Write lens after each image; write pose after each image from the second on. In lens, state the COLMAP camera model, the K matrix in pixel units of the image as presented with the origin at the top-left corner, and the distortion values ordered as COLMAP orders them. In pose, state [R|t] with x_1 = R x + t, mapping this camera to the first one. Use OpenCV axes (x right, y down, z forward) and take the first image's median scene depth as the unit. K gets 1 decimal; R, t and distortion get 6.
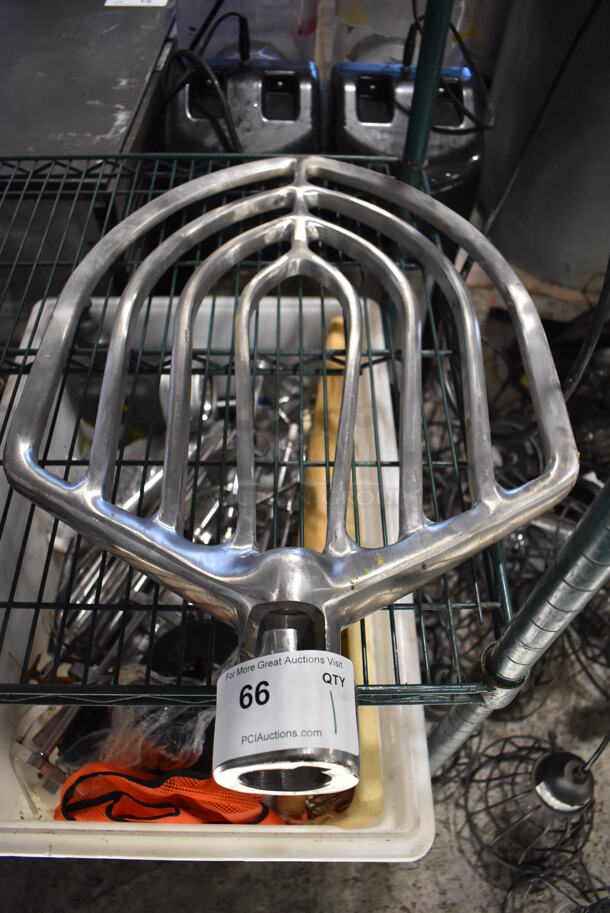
lens RADIAL K [[704.7, 0, 304.4], [0, 704.7, 476.5], [0, 0, 1]] dist [-0.154187, 0.082880]
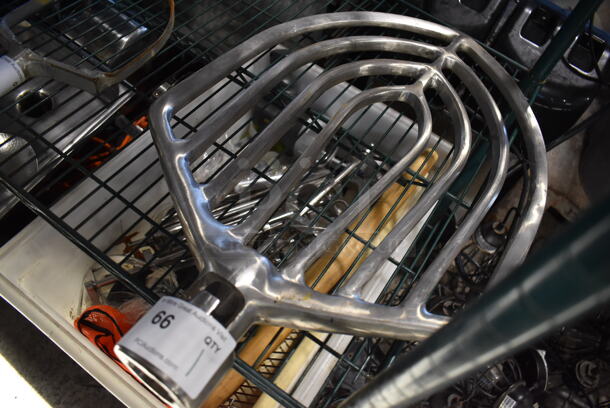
lens RADIAL K [[470.8, 0, 300.4], [0, 470.8, 205.0], [0, 0, 1]] dist [-0.154187, 0.082880]
pose [[0.814846, 0.533956, -0.225648, 0.126661], [-0.539171, 0.841085, 0.043255, -0.039077], [0.212885, 0.086417, 0.973248, 0.061882]]
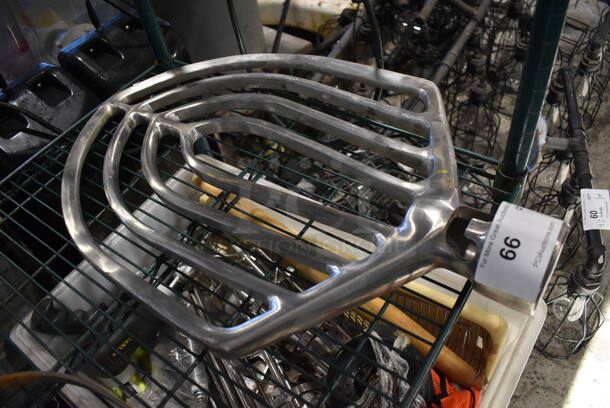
lens RADIAL K [[478.1, 0, 305.0], [0, 478.1, 204.0], [0, 0, 1]] dist [-0.155621, 0.107814]
pose [[0.568289, -0.678851, 0.464983, -0.385119], [0.752102, 0.657764, 0.041104, -0.070669], [-0.333753, 0.326356, 0.884365, 0.104365]]
